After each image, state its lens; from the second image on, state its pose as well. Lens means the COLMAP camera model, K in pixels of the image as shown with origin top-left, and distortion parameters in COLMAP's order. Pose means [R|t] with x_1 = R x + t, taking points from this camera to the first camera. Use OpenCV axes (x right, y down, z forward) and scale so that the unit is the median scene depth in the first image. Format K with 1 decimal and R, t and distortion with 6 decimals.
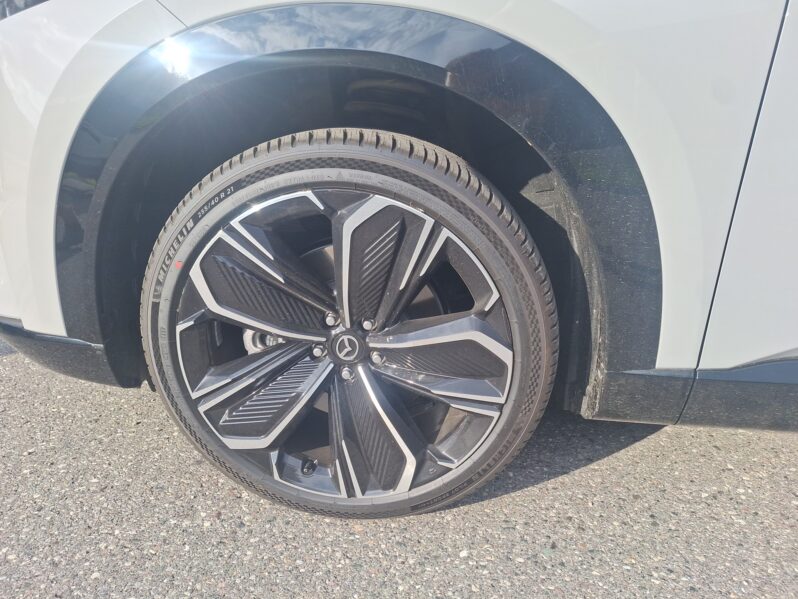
lens RADIAL K [[544.5, 0, 403.8], [0, 544.5, 297.0], [0, 0, 1]] dist [0.048237, -0.026975]
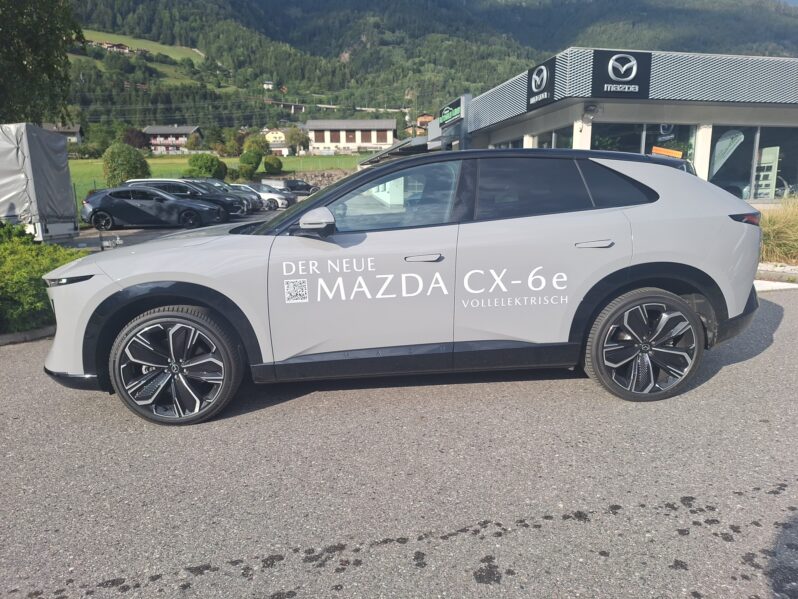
lens RADIAL K [[544.5, 0, 406.1], [0, 544.5, 301.4], [0, 0, 1]] dist [0.048237, -0.026975]
pose [[0.984356, -0.083535, 0.155131, 0.823251], [0.107926, 0.981822, -0.156134, 0.377082], [-0.139269, 0.170434, 0.975478, -2.622018]]
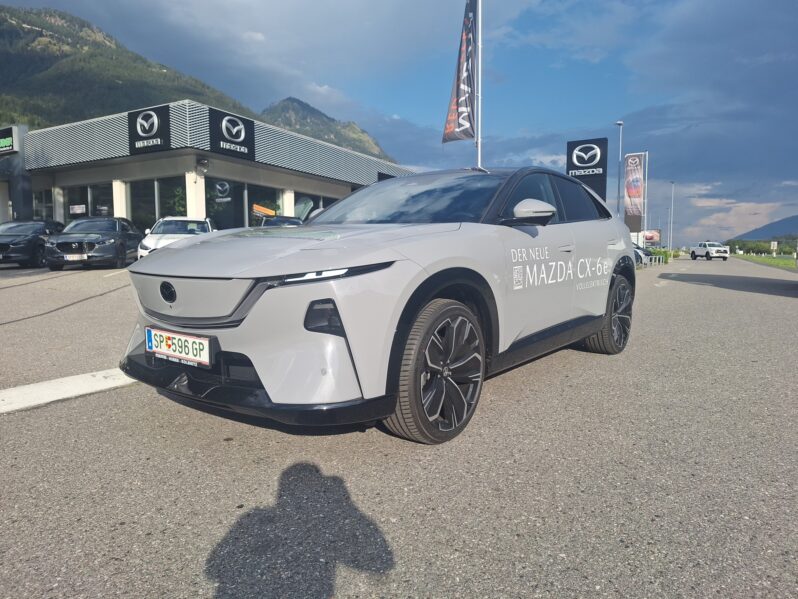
lens RADIAL K [[544.5, 0, 406.3], [0, 544.5, 297.3], [0, 0, 1]] dist [0.048237, -0.026975]
pose [[0.535434, -0.108389, 0.837593, -2.629534], [0.318633, 0.944370, -0.081481, -0.113227], [-0.782166, 0.310512, 0.540184, -0.511350]]
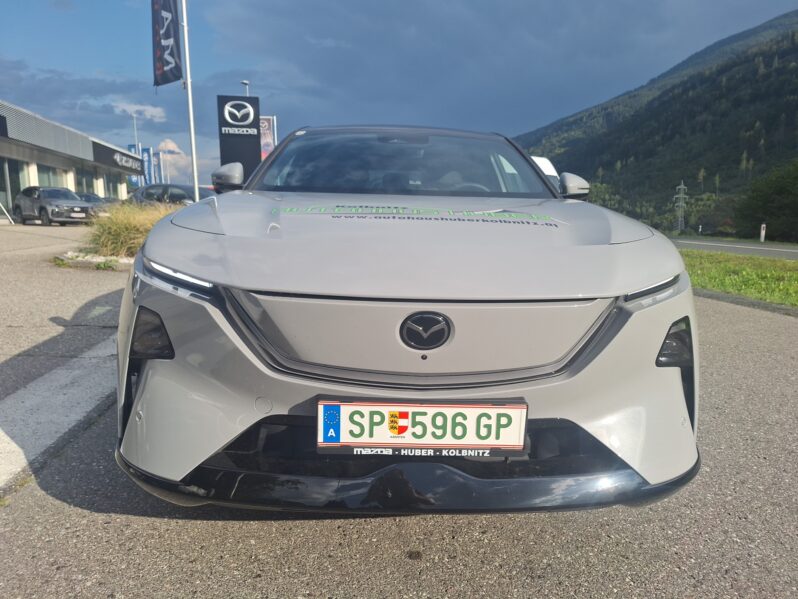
lens RADIAL K [[544.5, 0, 396.8], [0, 544.5, 304.5], [0, 0, 1]] dist [0.048237, -0.026975]
pose [[-0.108063, -0.199994, 0.973820, -2.337298], [0.337433, 0.914026, 0.225158, -1.115004], [-0.935126, 0.352930, -0.031288, 1.904541]]
